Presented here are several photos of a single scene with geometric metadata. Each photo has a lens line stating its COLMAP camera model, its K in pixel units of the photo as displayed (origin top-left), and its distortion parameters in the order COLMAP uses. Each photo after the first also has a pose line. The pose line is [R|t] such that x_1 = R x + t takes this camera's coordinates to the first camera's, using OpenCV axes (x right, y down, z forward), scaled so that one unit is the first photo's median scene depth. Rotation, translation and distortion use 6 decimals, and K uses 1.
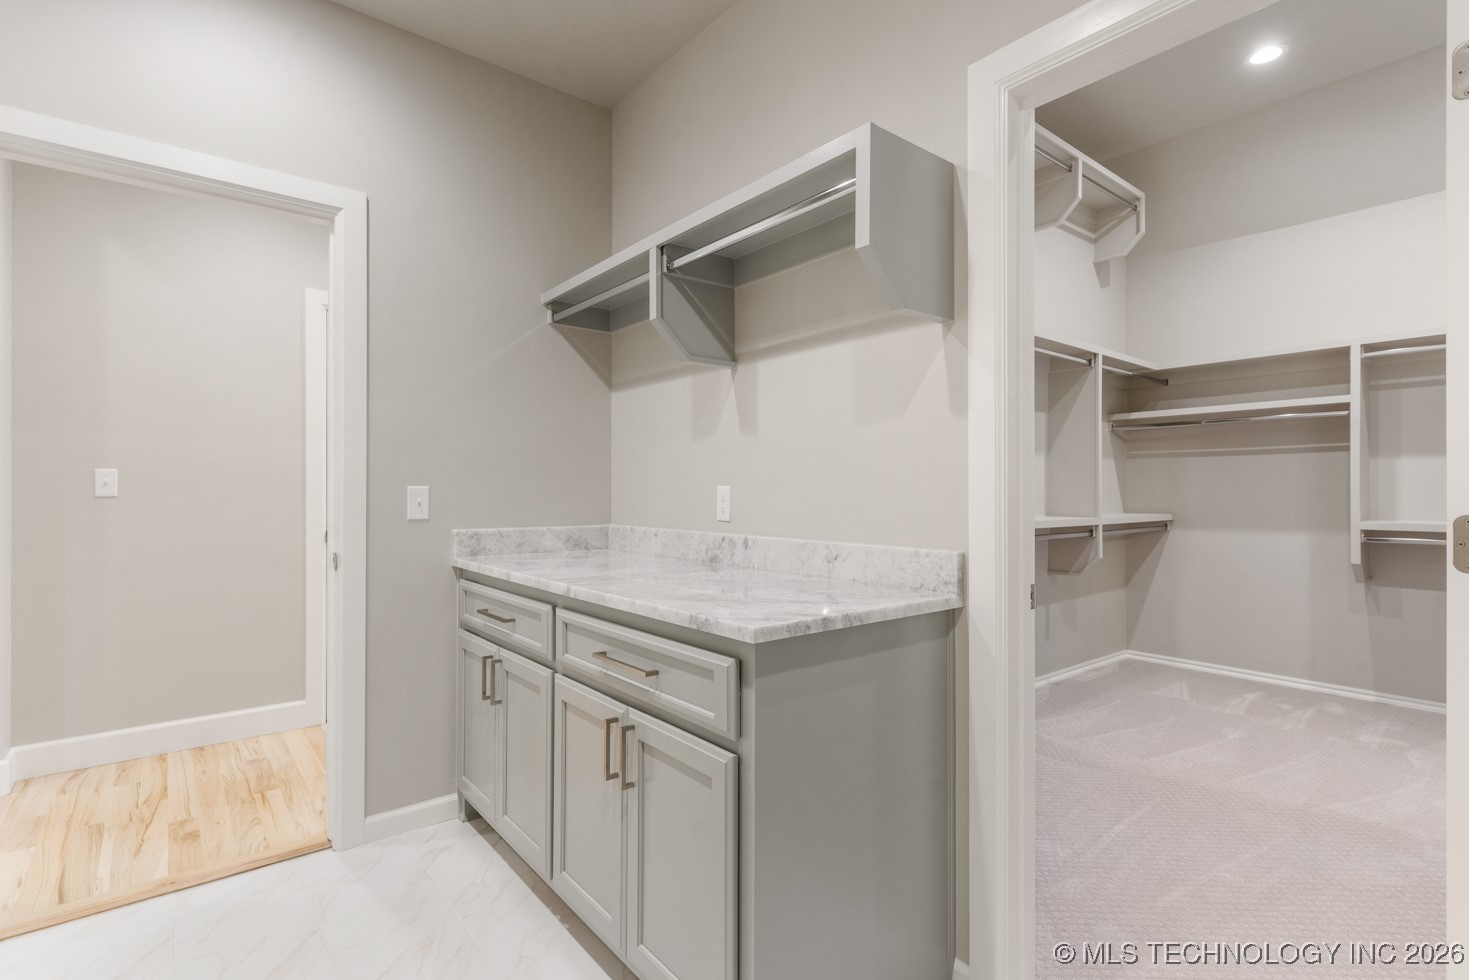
lens RADIAL K [[701.5, 0, 731.7], [0, 701.5, 489.3], [0, 0, 1]] dist [0.002012, -0.000201]
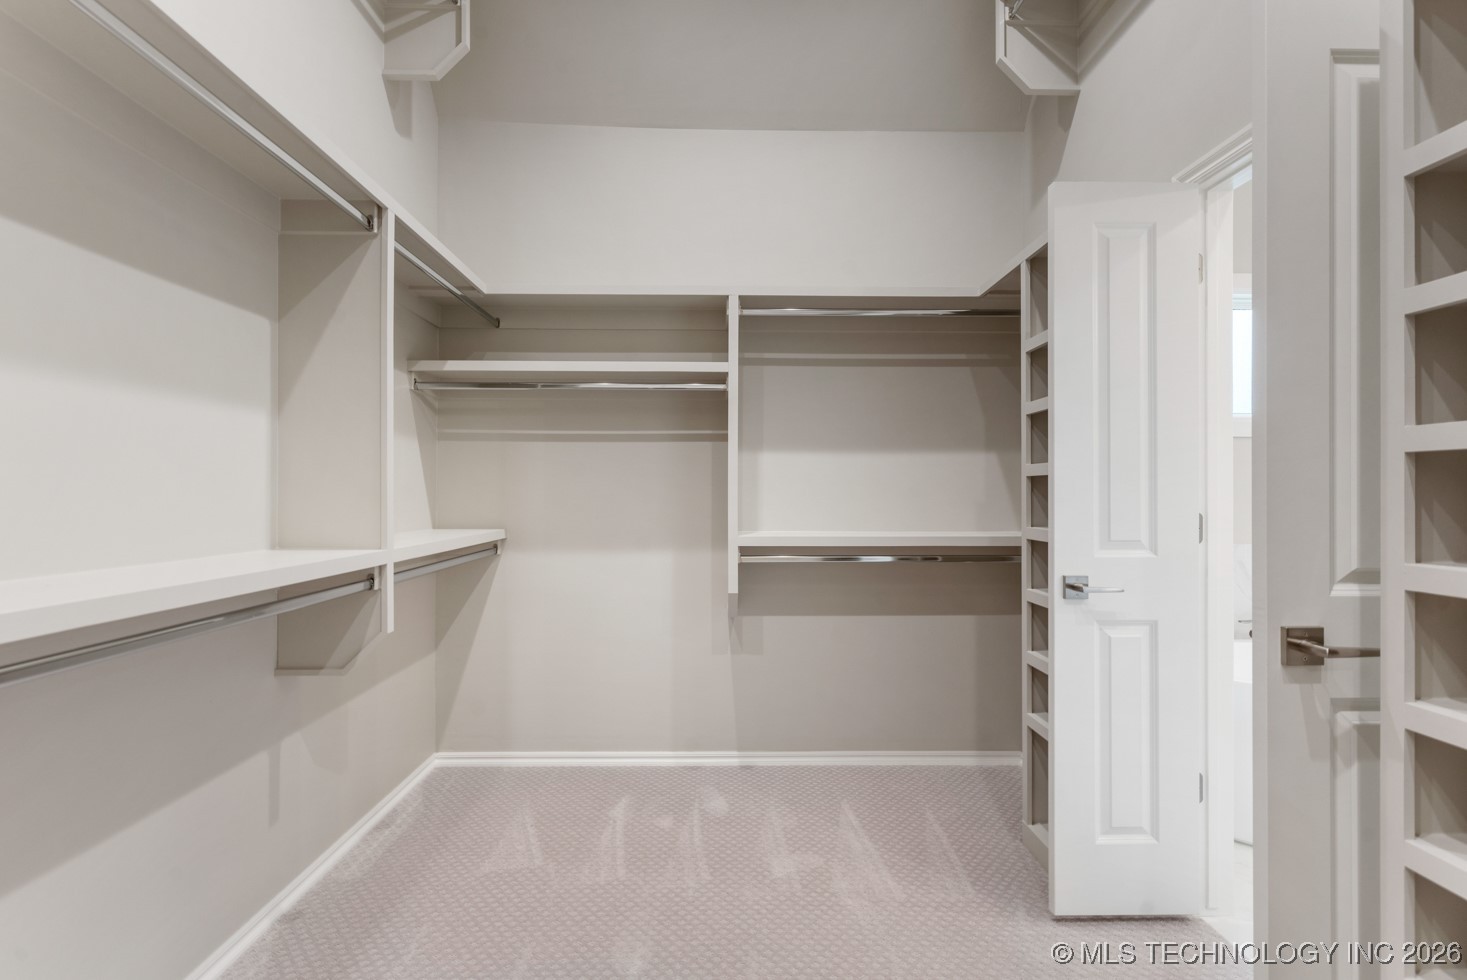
lens RADIAL K [[700.6, 0, 731.0], [0, 700.6, 489.9], [0, 0, 1]] dist [0.002012, -0.000201]
pose [[0.606897, 0.003297, 0.794774, 0.272705], [-0.003772, 0.999992, -0.001268, -0.000768], [-0.794772, -0.002228, 0.606905, 0.499445]]
